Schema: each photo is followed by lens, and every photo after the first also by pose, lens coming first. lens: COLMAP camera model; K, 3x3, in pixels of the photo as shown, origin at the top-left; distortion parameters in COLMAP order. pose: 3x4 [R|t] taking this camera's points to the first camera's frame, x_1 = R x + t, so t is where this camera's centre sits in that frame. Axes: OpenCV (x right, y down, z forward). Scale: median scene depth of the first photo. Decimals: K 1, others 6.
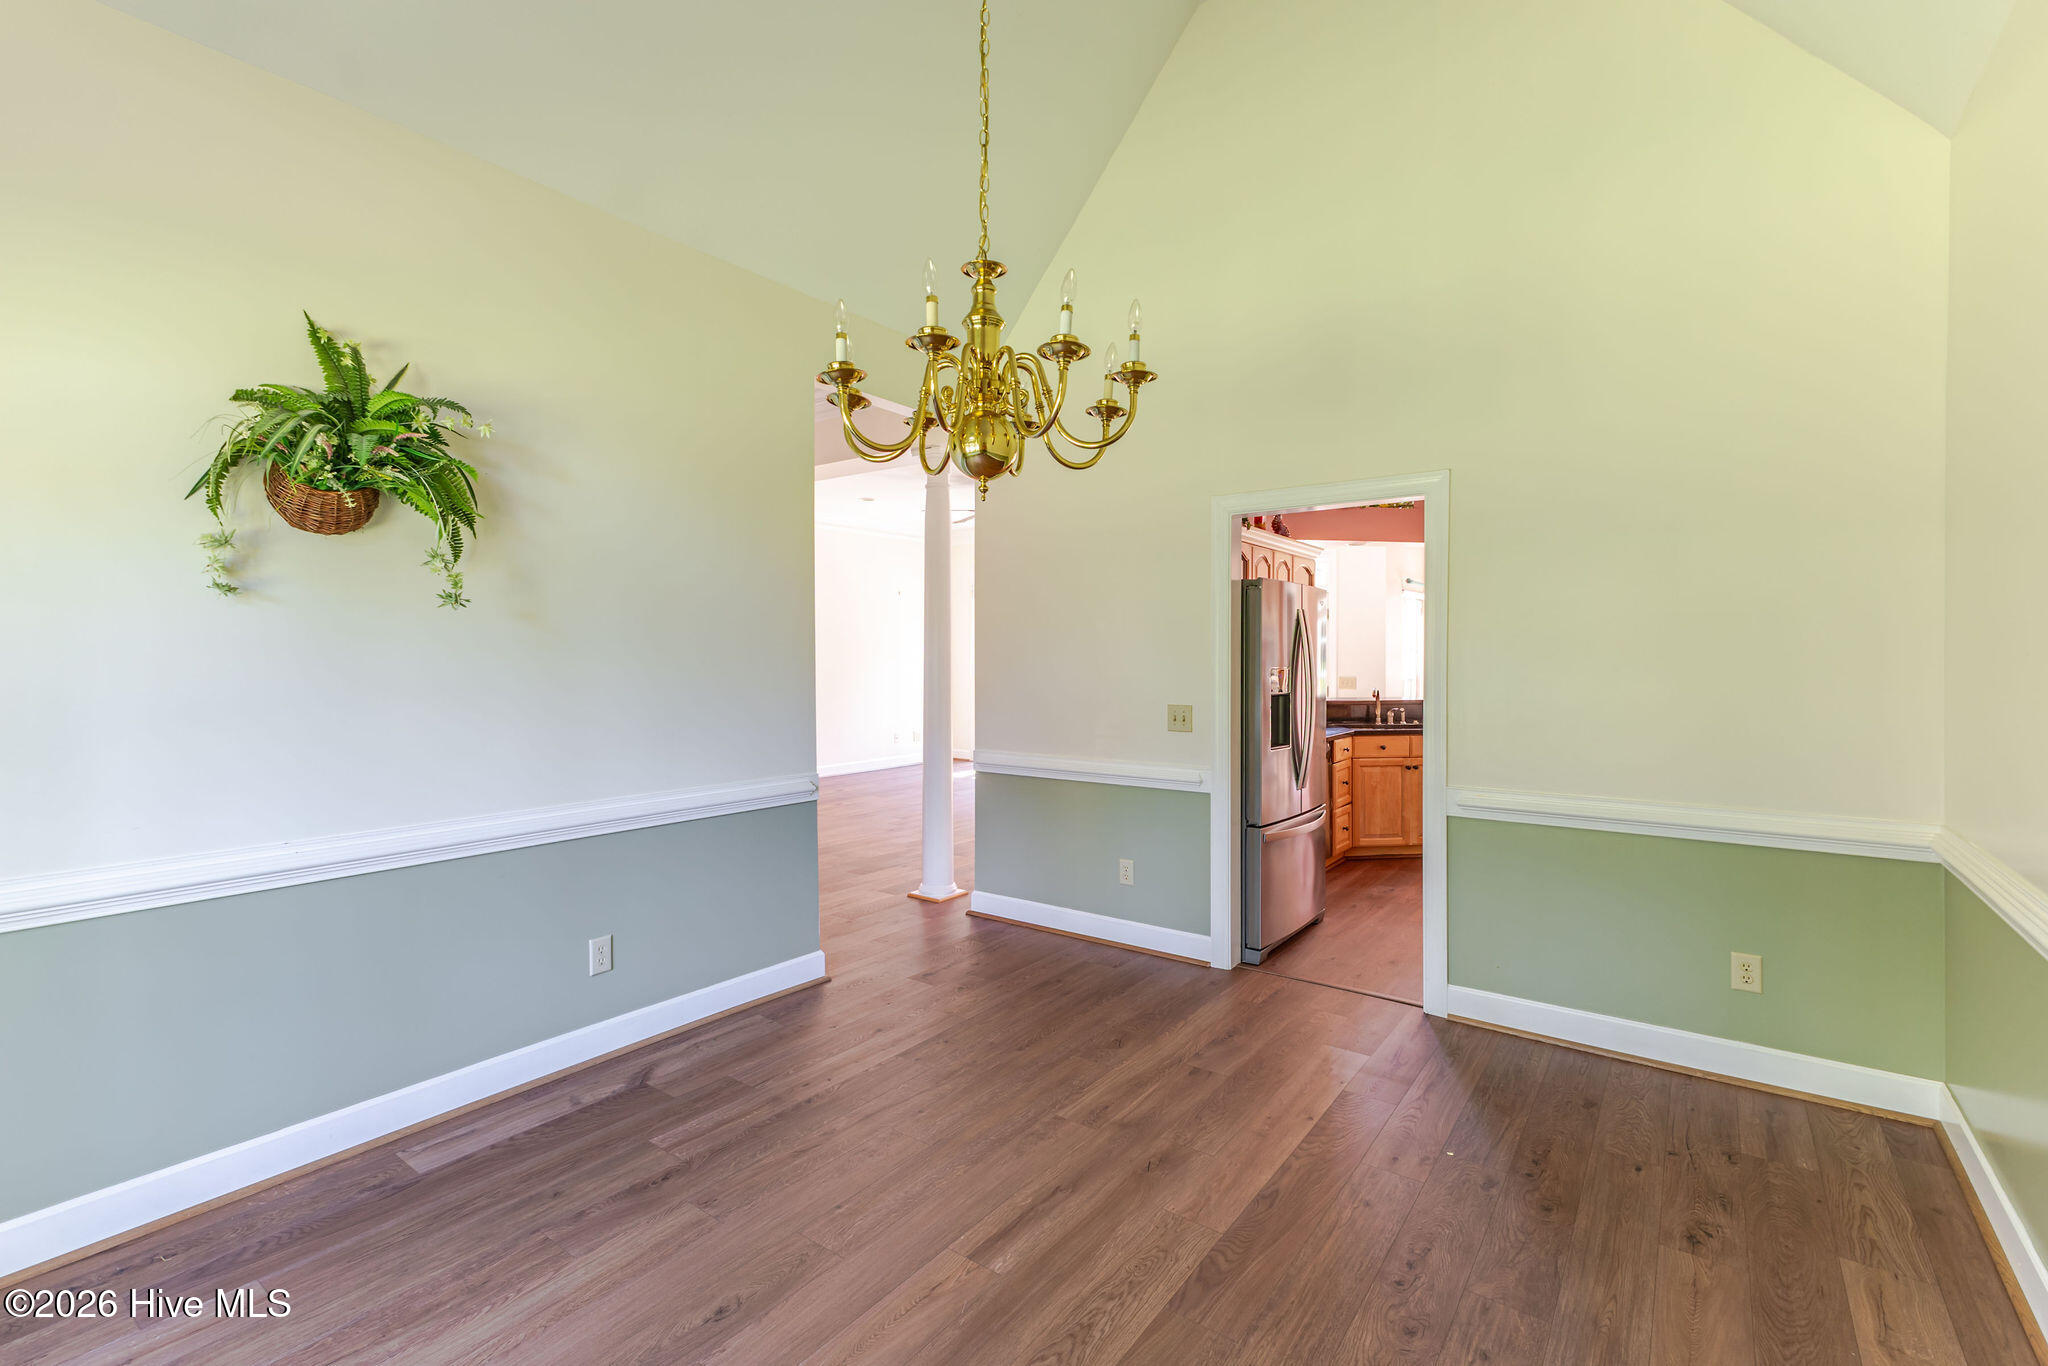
lens RADIAL K [[914.5, 0, 1032.6], [0, 914.5, 648.7], [0, 0, 1]] dist [0.017294, 0.000109]
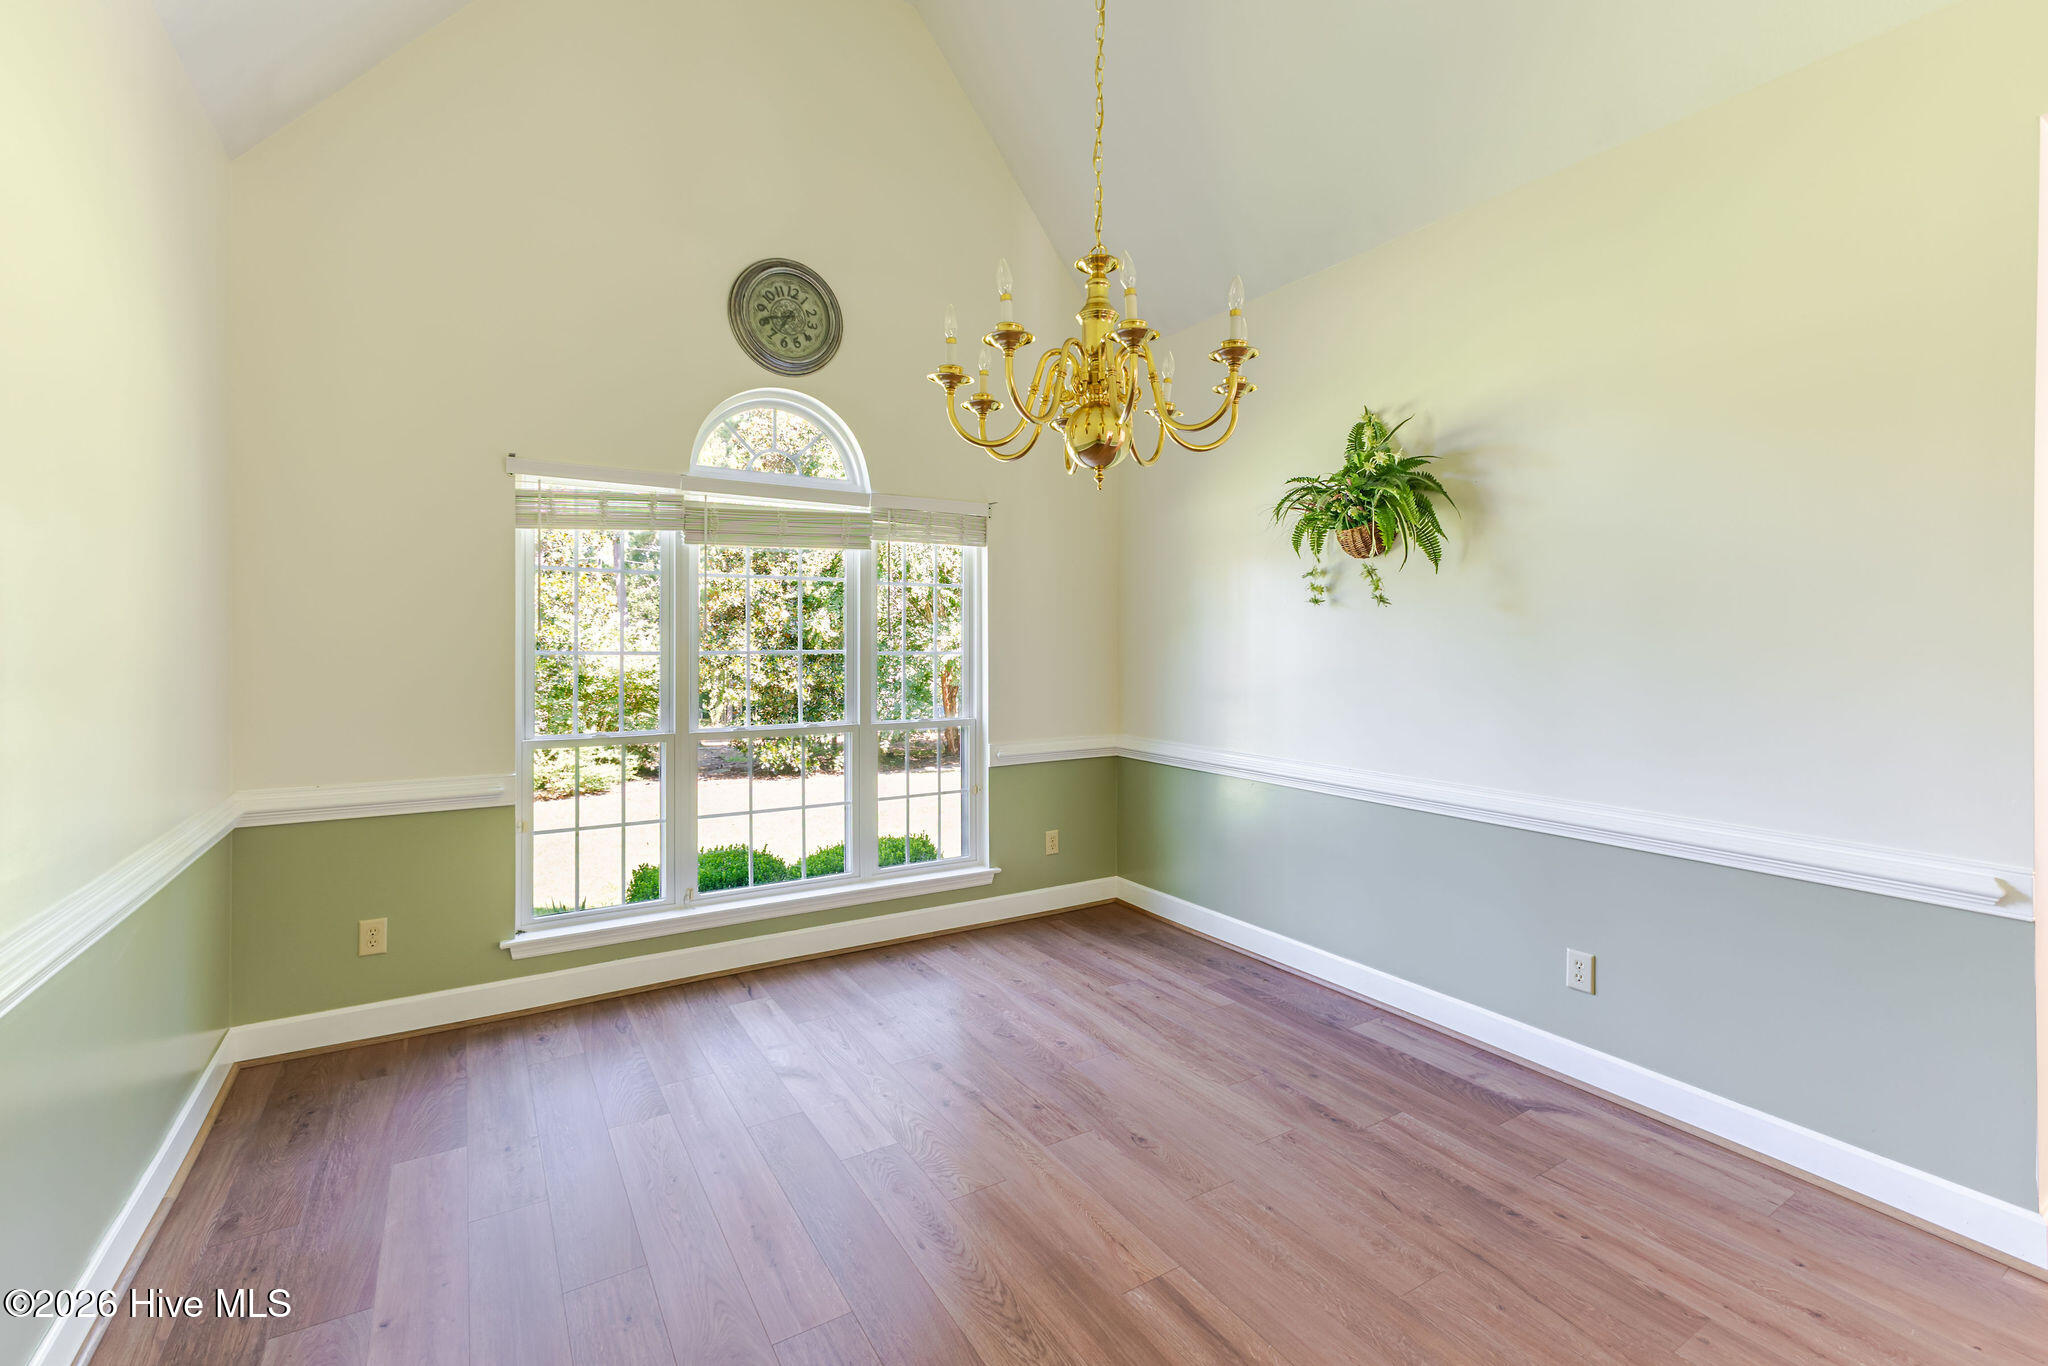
lens RADIAL K [[905.2, 0, 1032.0], [0, 905.2, 623.8], [0, 0, 1]] dist [0.002689, 0.000241]
pose [[-0.374196, -0.022049, -0.927087, 0.743962], [0.002482, 0.999690, -0.024778, 0.010748], [0.927346, -0.011573, -0.374025, 1.071710]]
